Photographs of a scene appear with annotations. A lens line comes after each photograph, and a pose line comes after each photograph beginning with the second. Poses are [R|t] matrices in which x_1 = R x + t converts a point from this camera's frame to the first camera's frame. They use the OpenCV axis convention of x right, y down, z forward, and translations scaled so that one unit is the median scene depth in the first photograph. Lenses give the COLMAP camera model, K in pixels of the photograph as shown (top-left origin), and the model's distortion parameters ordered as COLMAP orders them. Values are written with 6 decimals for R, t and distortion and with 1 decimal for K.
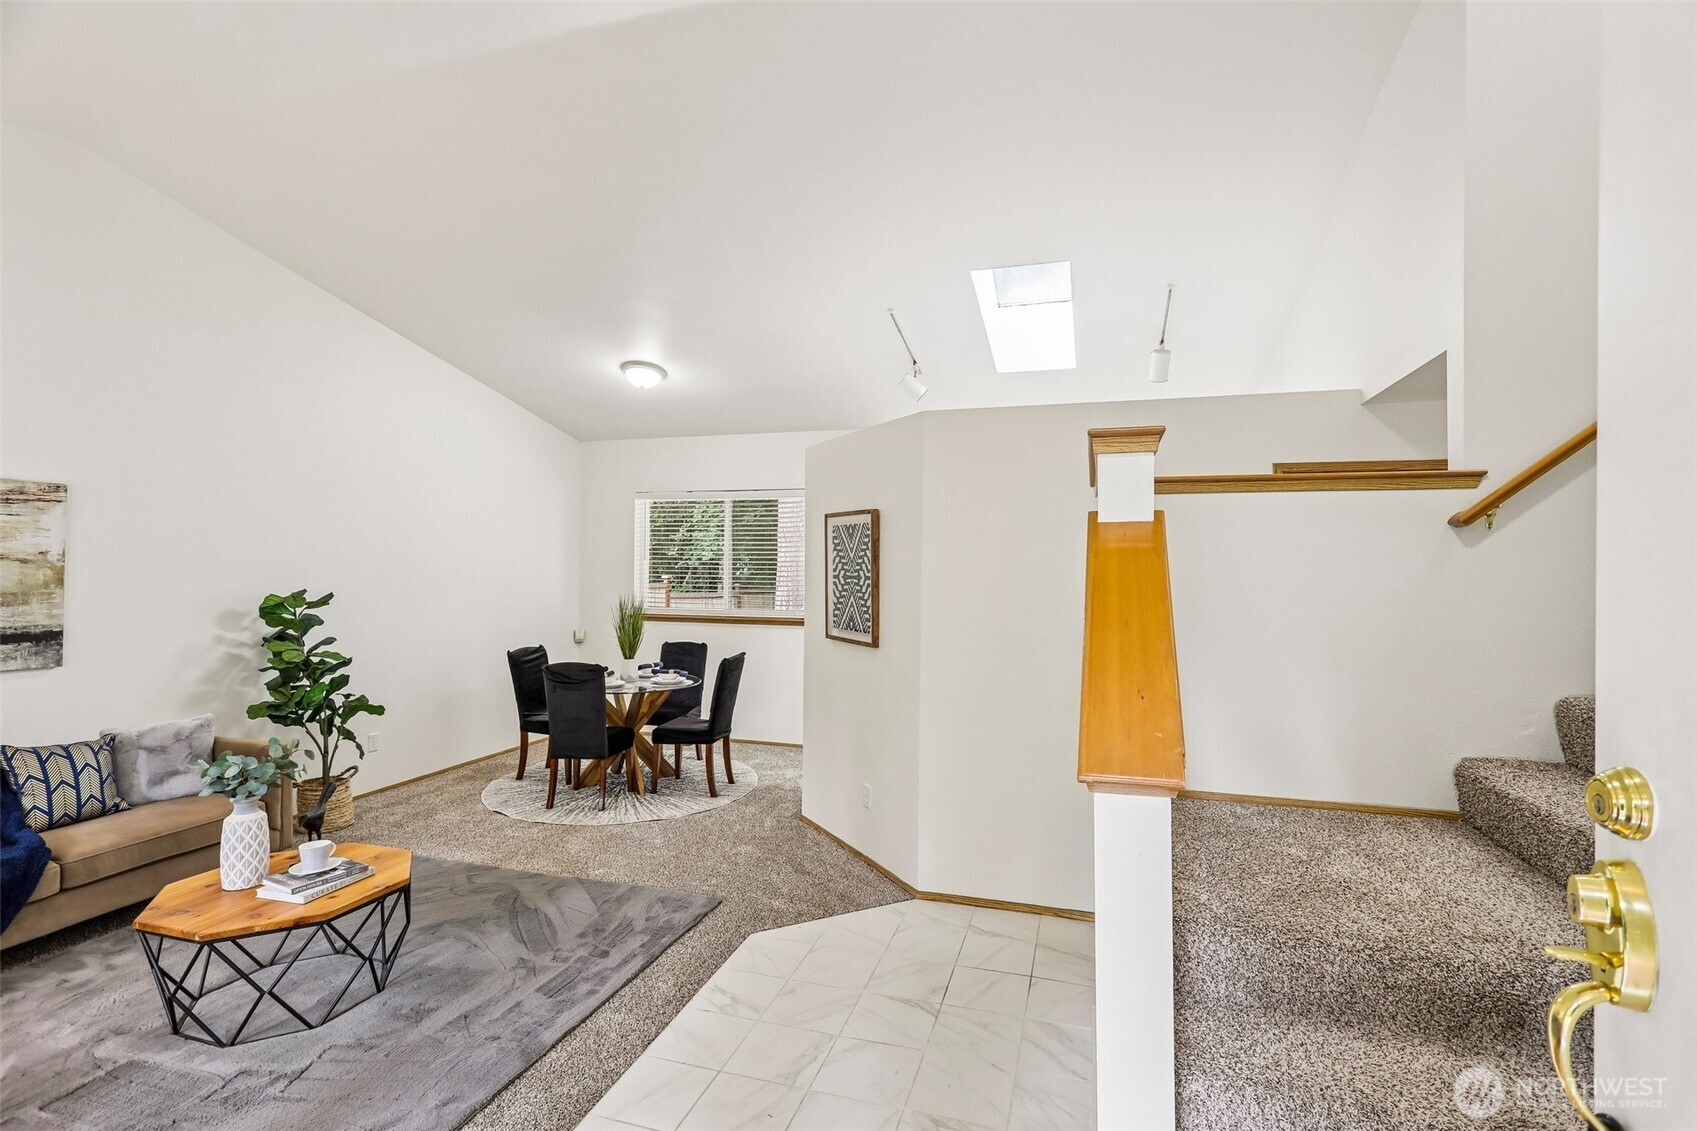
lens RADIAL K [[800.7, 0, 851.7], [0, 800.7, 565.0], [0, 0, 1]] dist [0.003174, 0.001035]
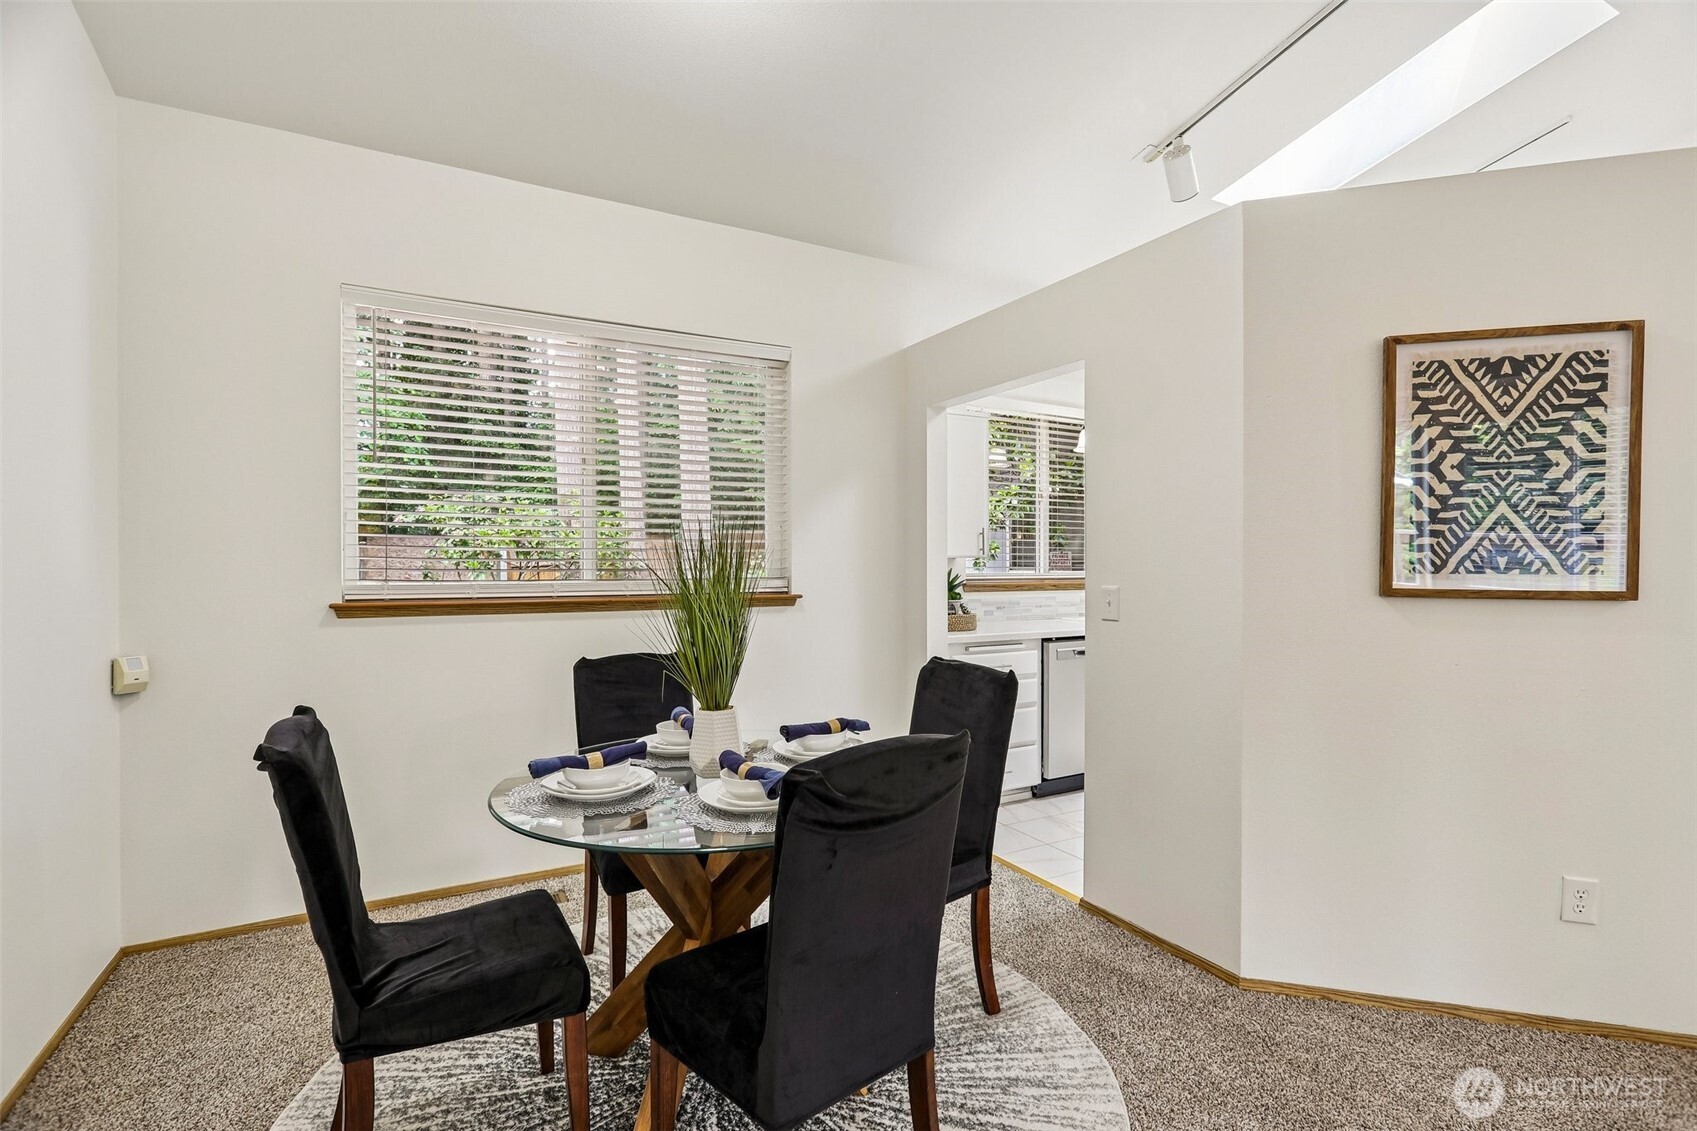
lens RADIAL K [[800.7, 0, 854.8], [0, 800.7, 562.2], [0, 0, 1]] dist [0.003174, 0.001035]
pose [[0.699868, -0.010289, 0.714198, -0.603212], [0.005002, 0.999942, 0.009504, 0.064691], [-0.714255, -0.003079, 0.699879, 0.898422]]
